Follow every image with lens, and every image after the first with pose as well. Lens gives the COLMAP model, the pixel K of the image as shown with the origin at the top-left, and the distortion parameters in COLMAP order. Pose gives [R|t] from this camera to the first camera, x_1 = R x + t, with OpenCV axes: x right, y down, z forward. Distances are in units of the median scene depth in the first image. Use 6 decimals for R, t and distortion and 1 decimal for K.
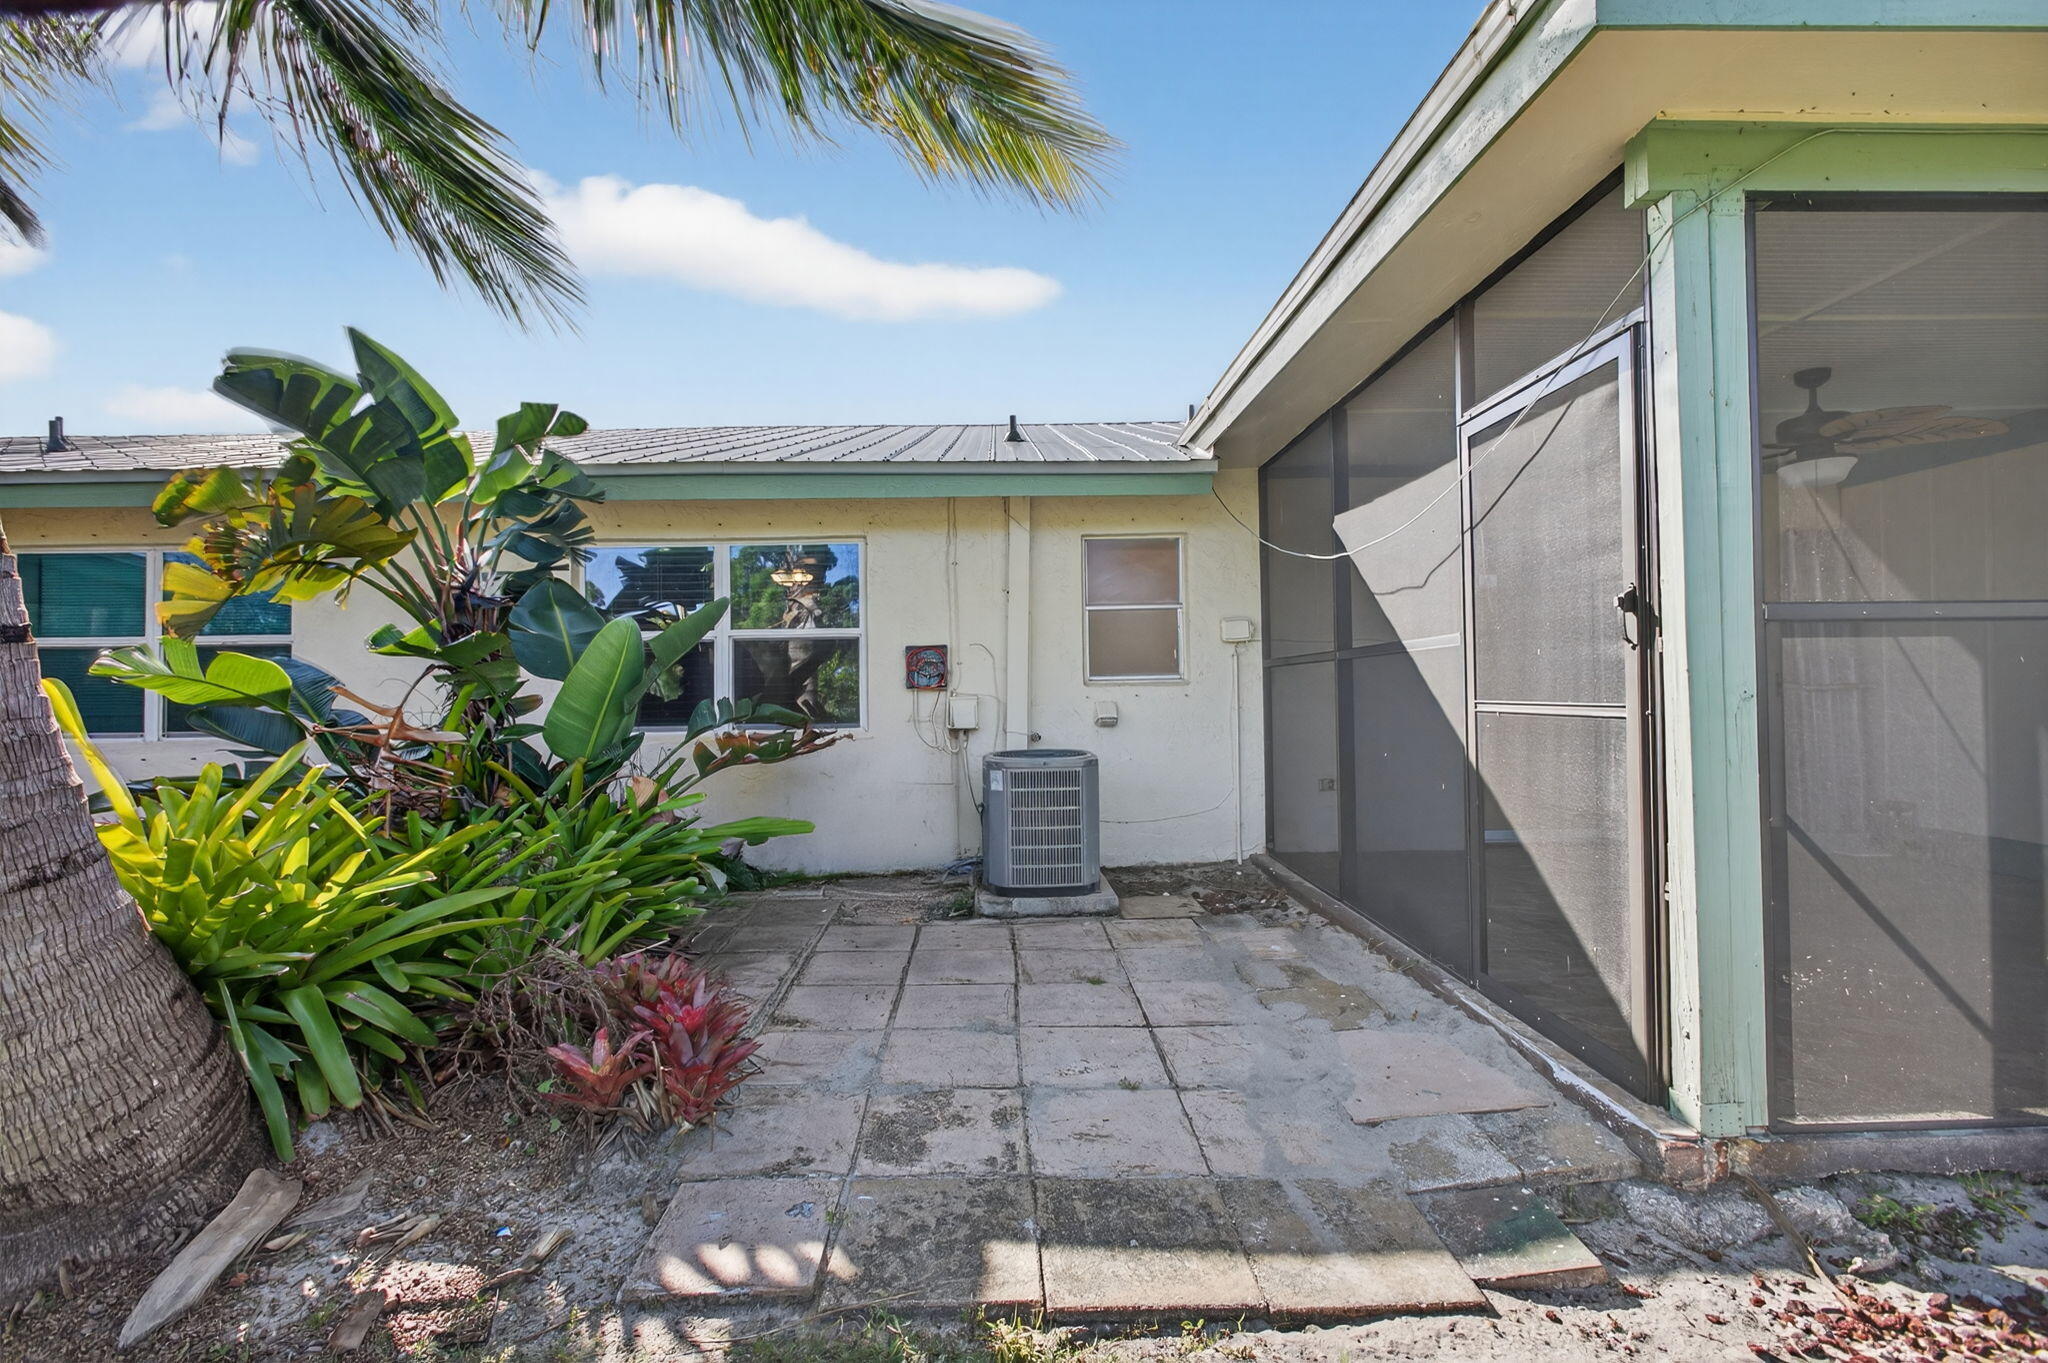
lens RADIAL K [[917.0, 0, 1024.0], [0, 917.0, 681.5], [0, 0, 1]] dist [-0.000764, -0.000065]
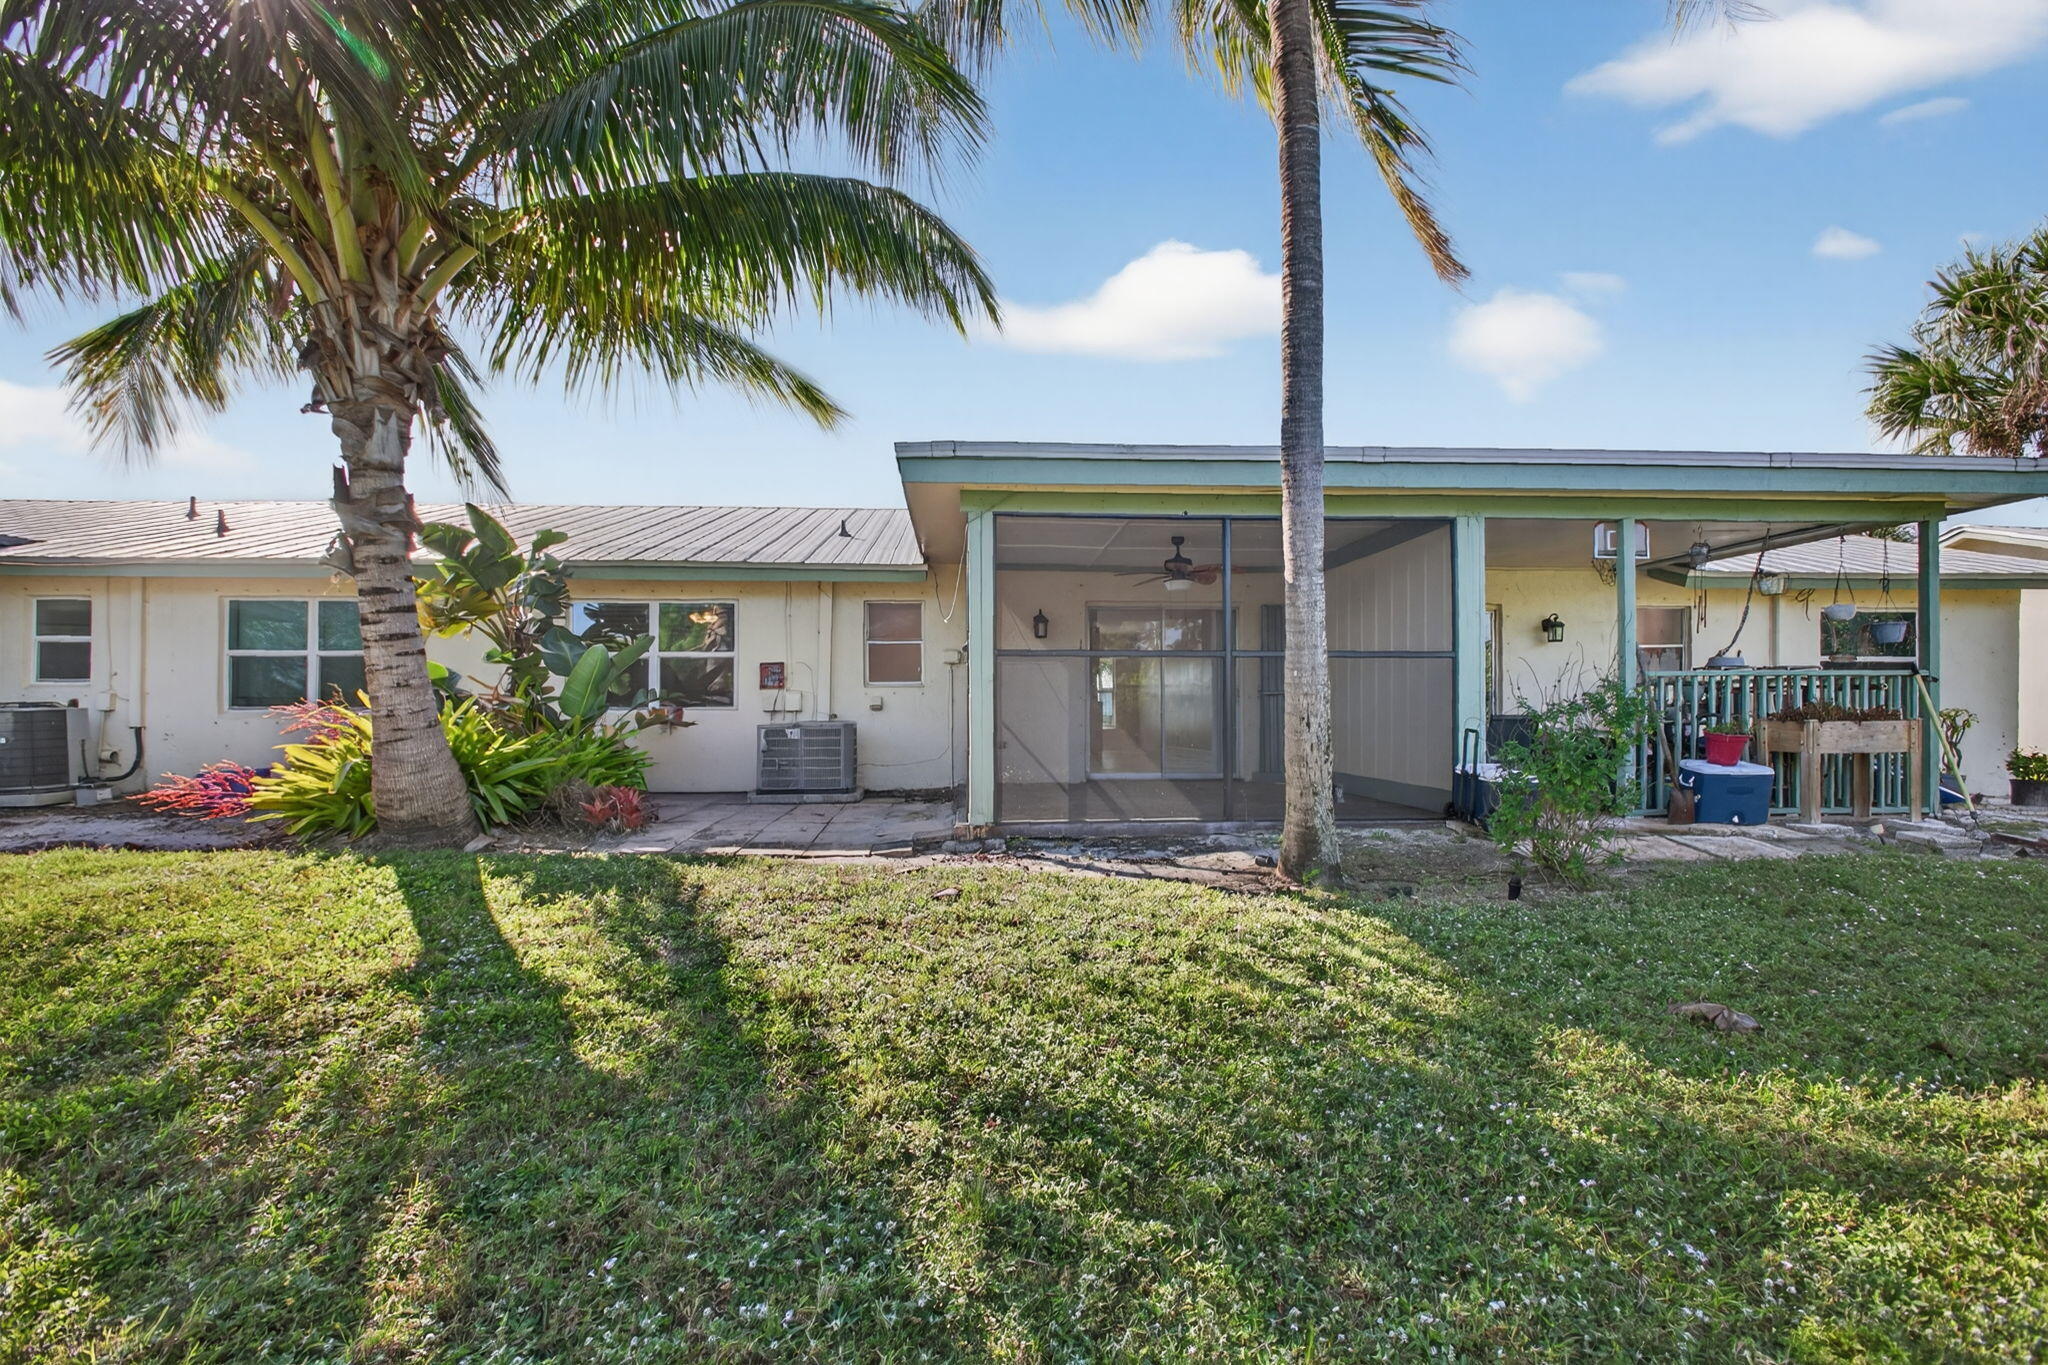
lens RADIAL K [[935.5, 0, 1034.3], [0, 935.5, 711.8], [0, 0, 1]] dist [-0.000106, -0.000038]
pose [[0.998488, 0.012213, 0.053602, 0.618719], [-0.012482, 0.999911, 0.004694, 0.082186], [-0.053540, -0.005356, 0.998551, -1.675721]]
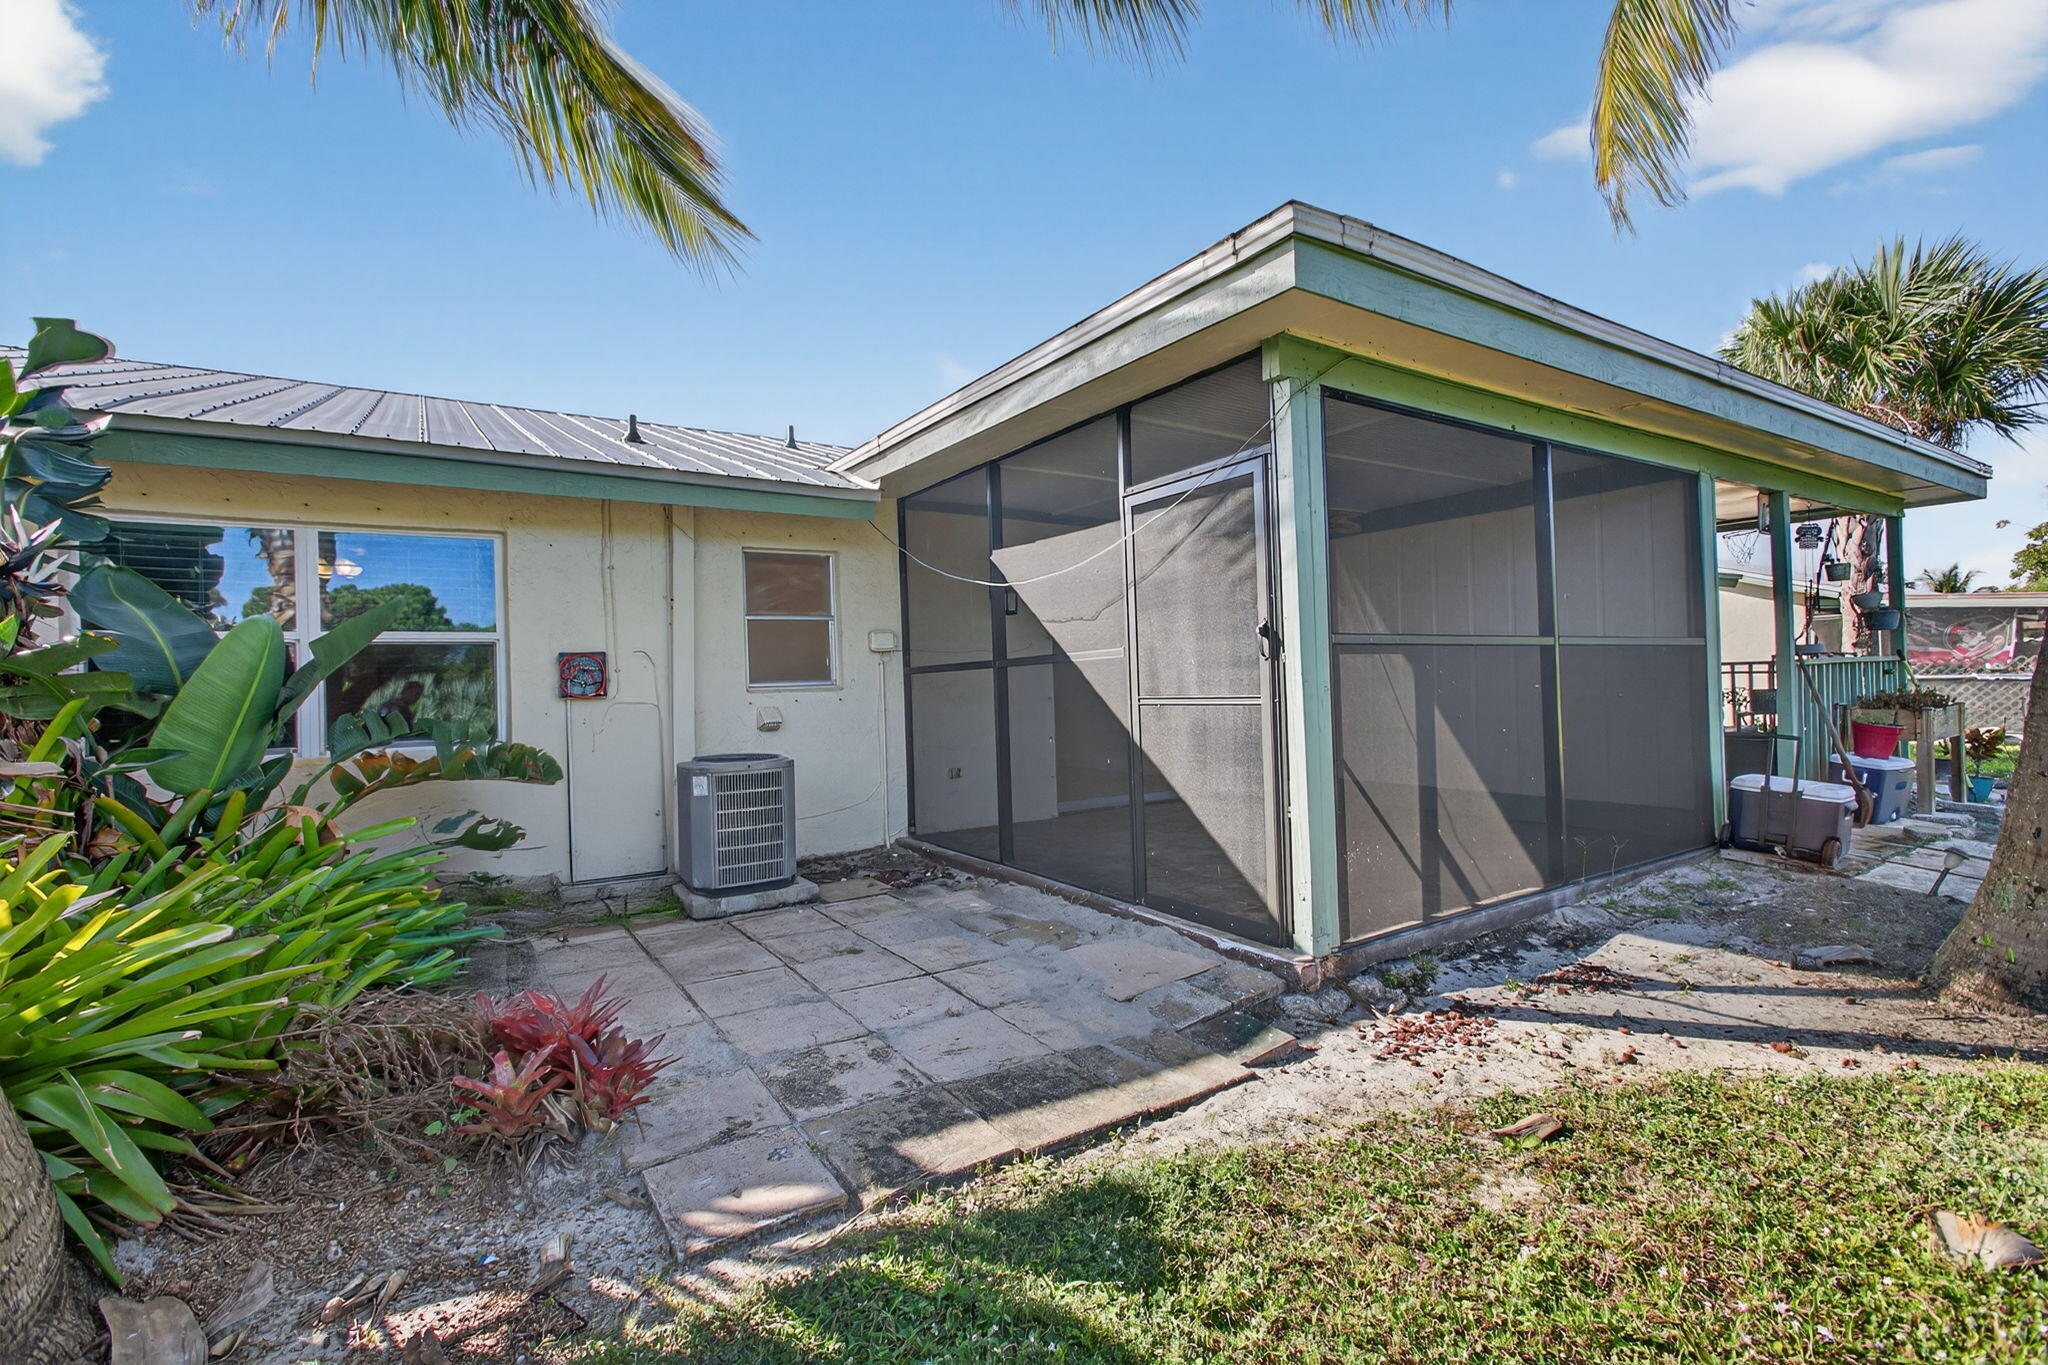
lens RADIAL K [[913.2, 0, 1024.0], [0, 913.2, 682.5], [0, 0, 1]] dist [0.000242, 0.000500]
pose [[0.848181, -0.008443, 0.529639, -0.453109], [0.012391, 0.999916, -0.003904, 0.002931], [-0.529562, 0.009874, 0.848214, -0.092716]]
